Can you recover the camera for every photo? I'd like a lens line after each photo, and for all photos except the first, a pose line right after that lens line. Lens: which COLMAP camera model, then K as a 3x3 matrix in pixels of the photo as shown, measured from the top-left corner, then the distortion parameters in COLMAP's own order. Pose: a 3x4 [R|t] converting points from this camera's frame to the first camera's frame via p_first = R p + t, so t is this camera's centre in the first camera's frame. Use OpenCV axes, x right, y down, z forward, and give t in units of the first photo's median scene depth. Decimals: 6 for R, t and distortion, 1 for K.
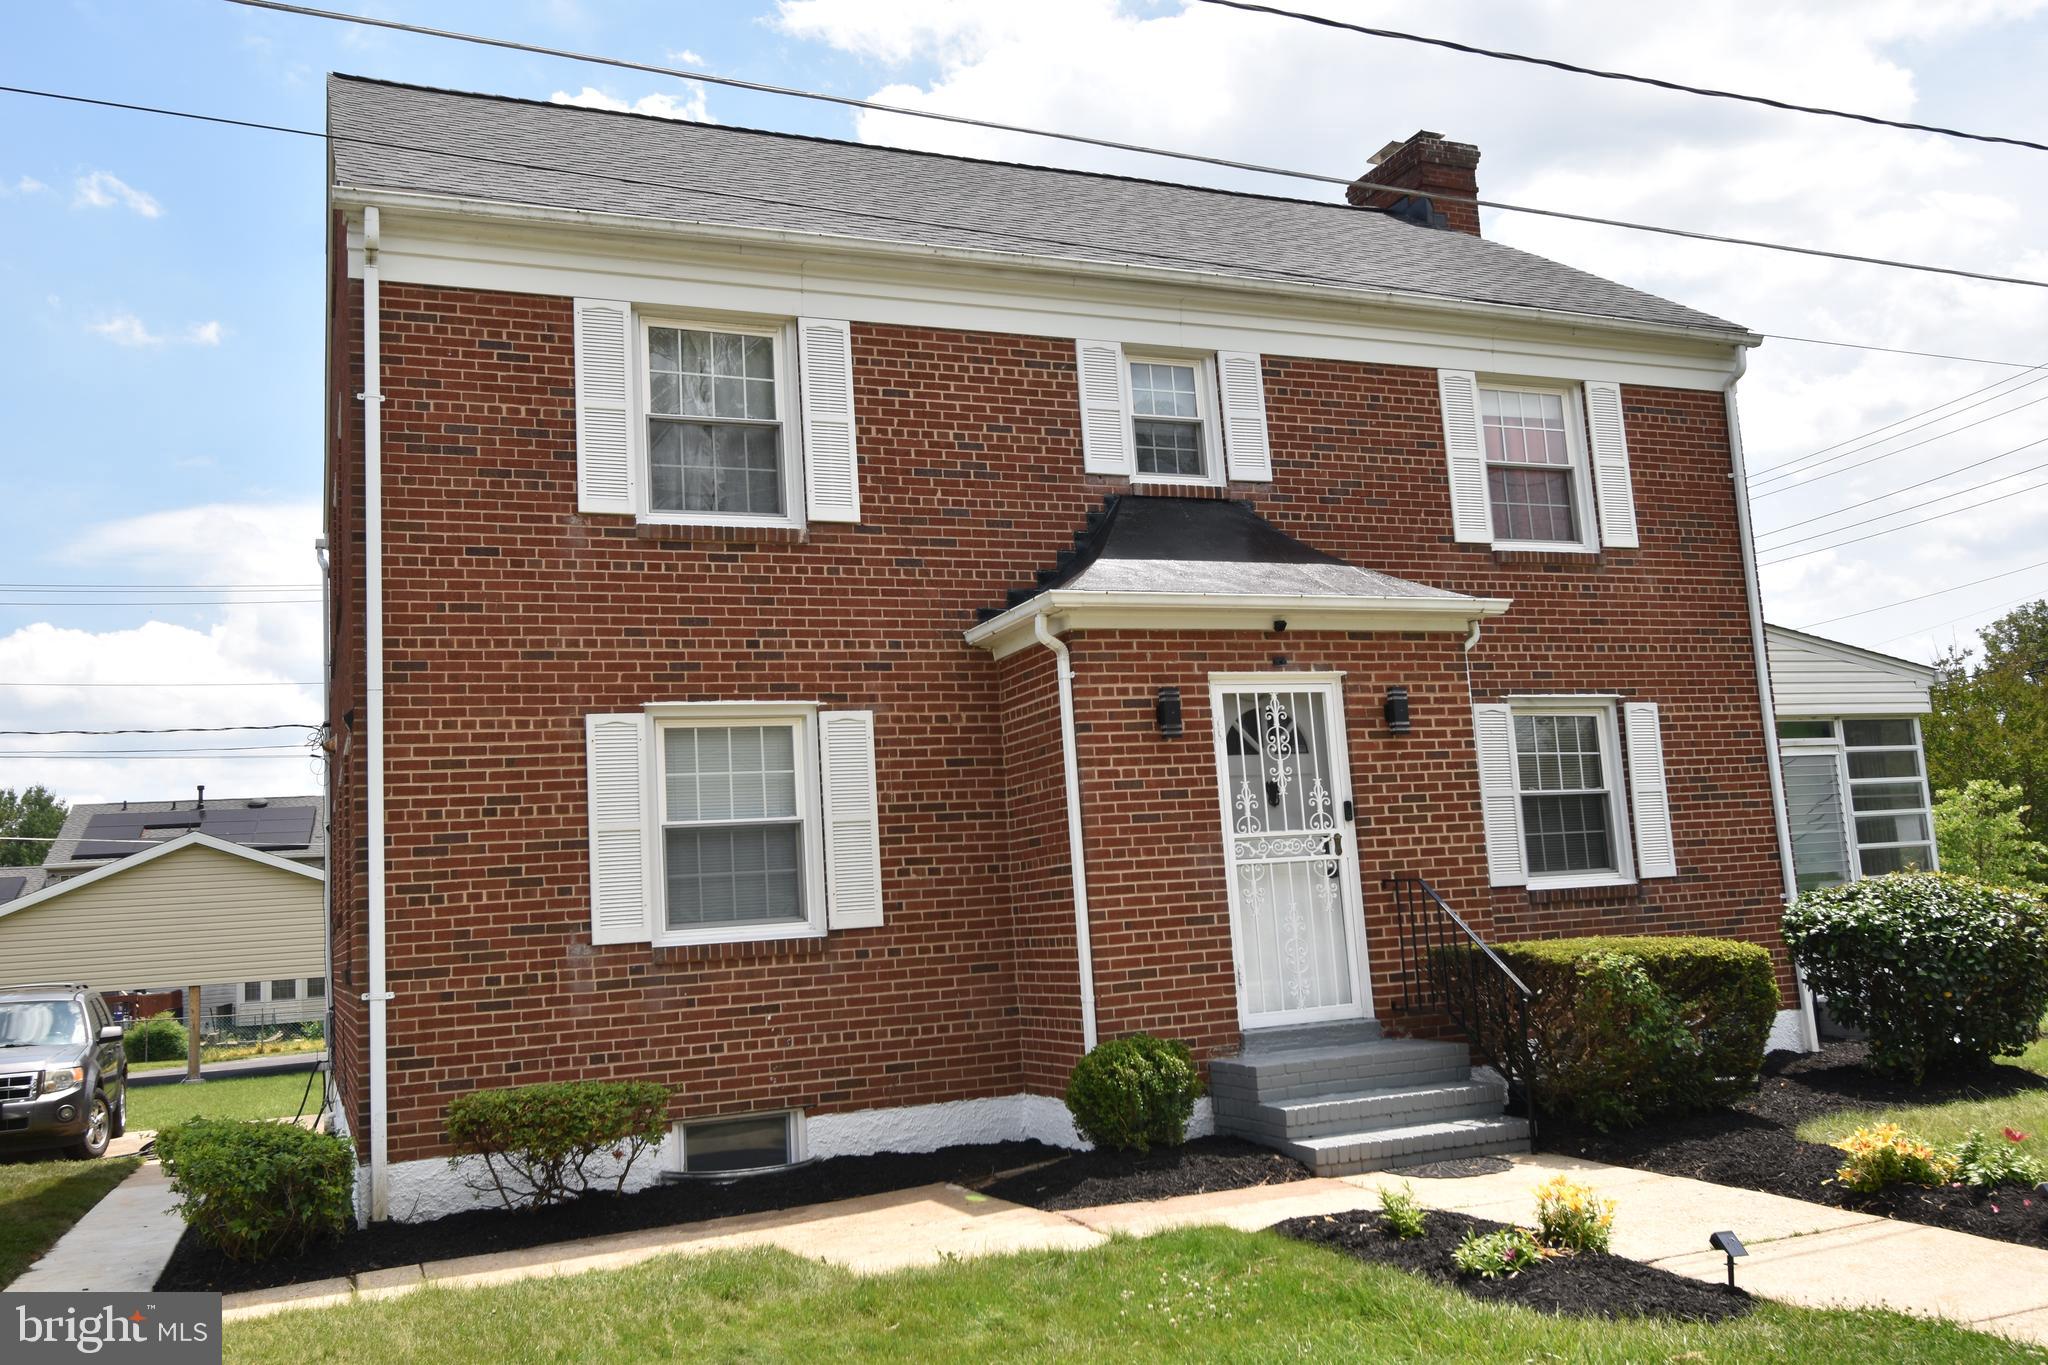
lens RADIAL K [[1745.1, 0, 1073.2], [0, 1745.1, 679.1], [0, 0, 1]] dist [0.007662, 0.003995]
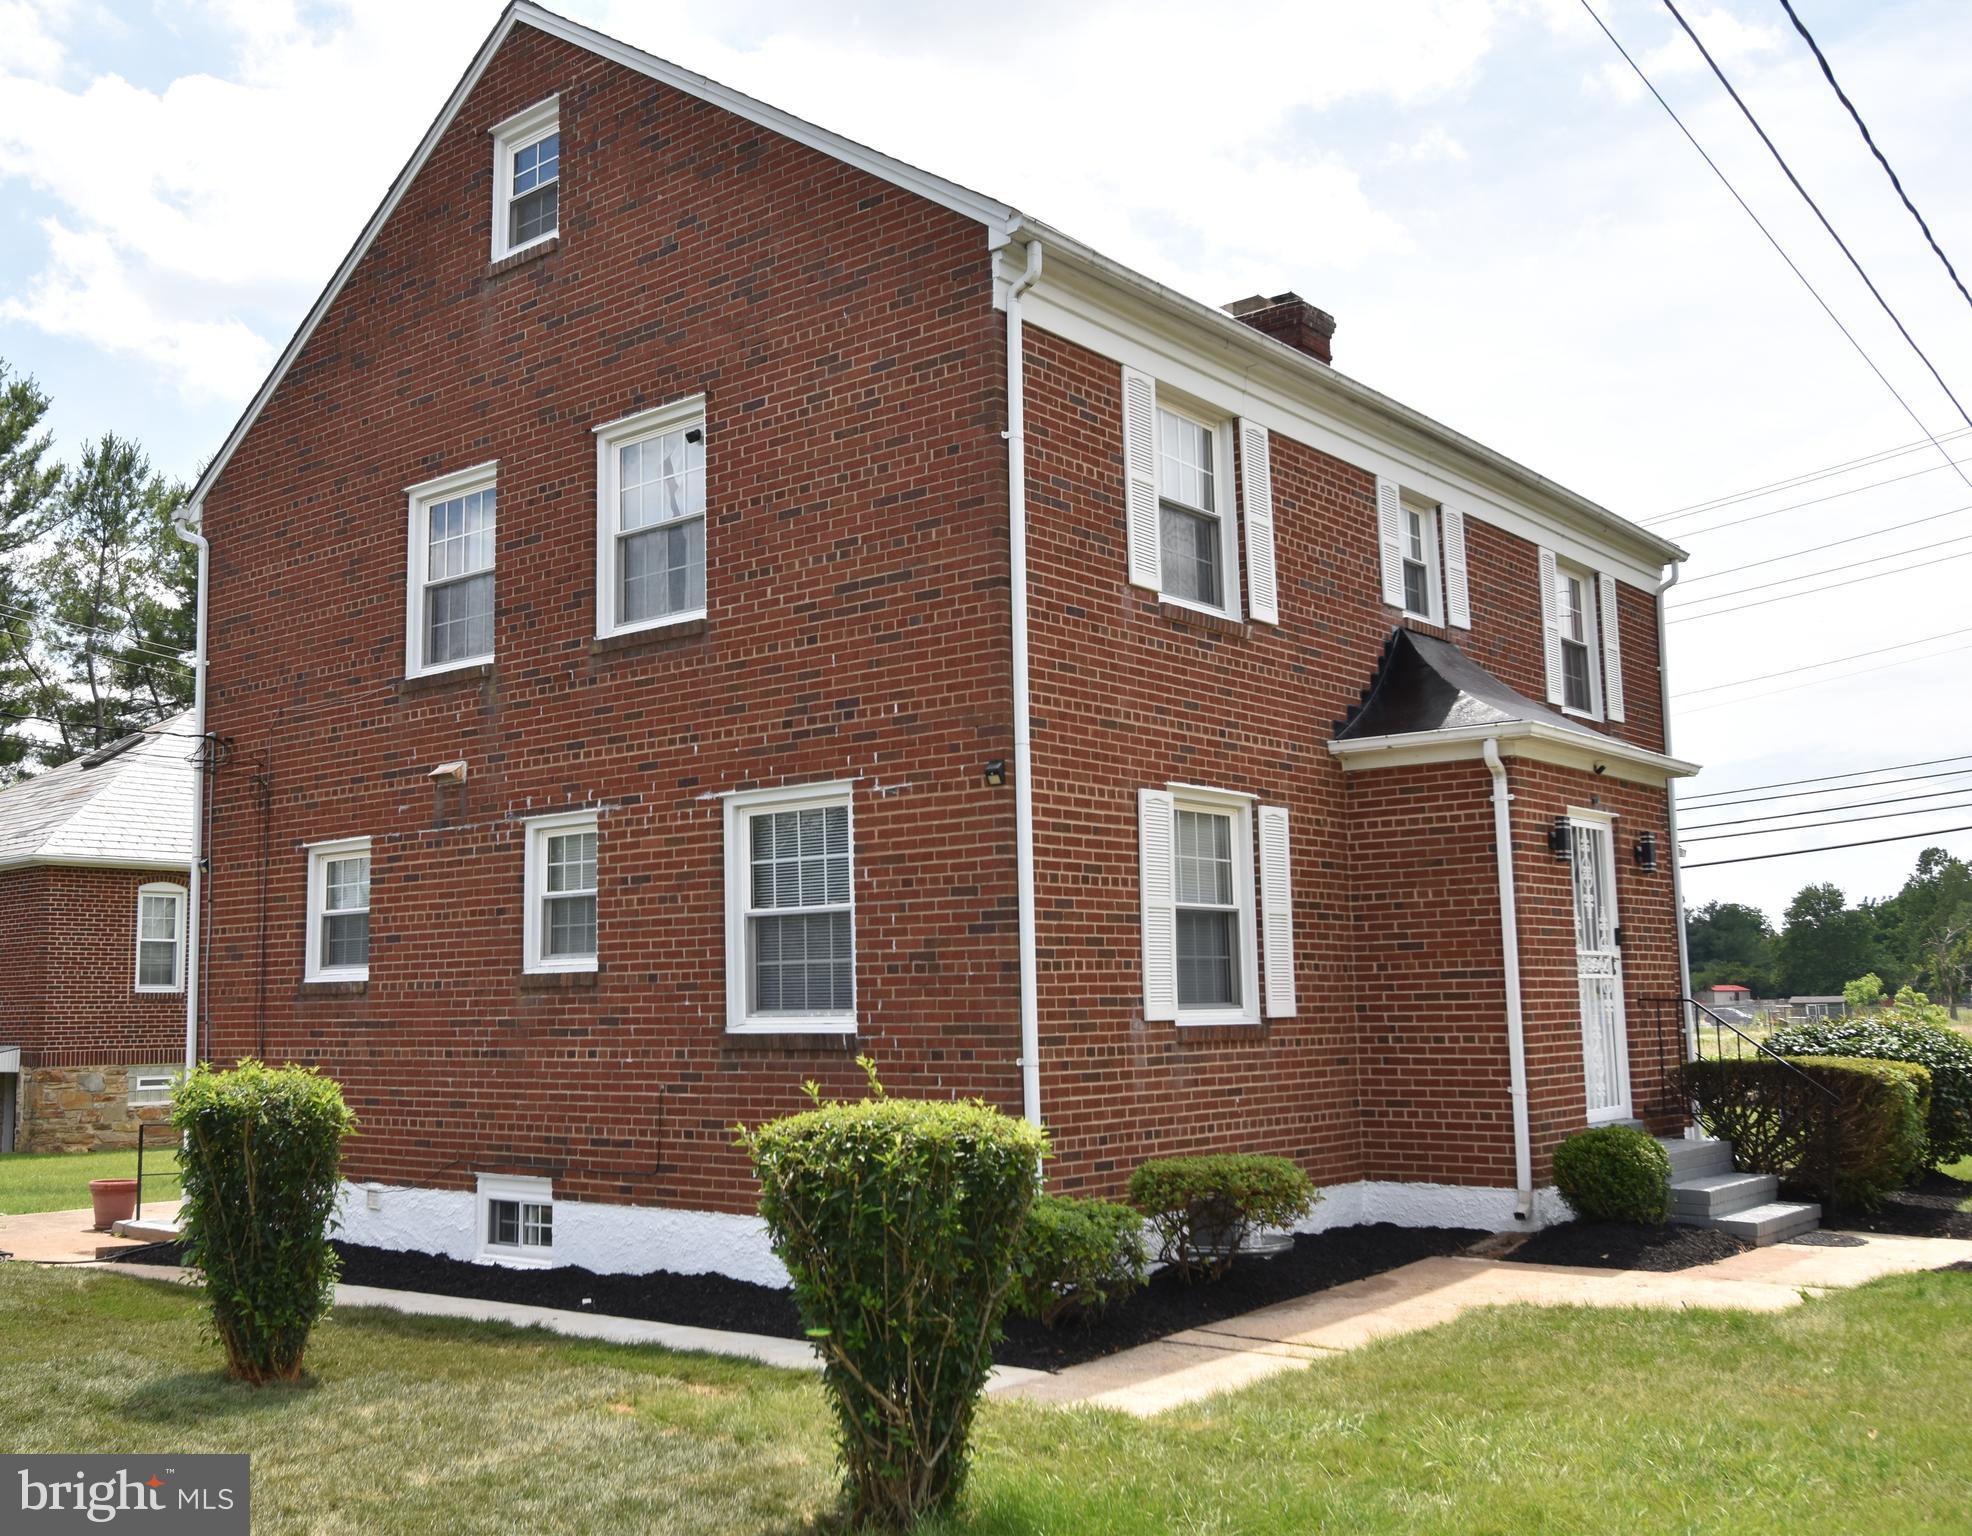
lens RADIAL K [[1965.4, 0, 976.4], [0, 1965.4, 769.9], [0, 0, 1]] dist [0.012599, 0.000000]
pose [[0.886481, 0.105236, 0.450640, -0.823813], [-0.101481, 0.994304, -0.032566, 0.052828], [-0.451501, -0.016862, 0.892111, 0.042863]]
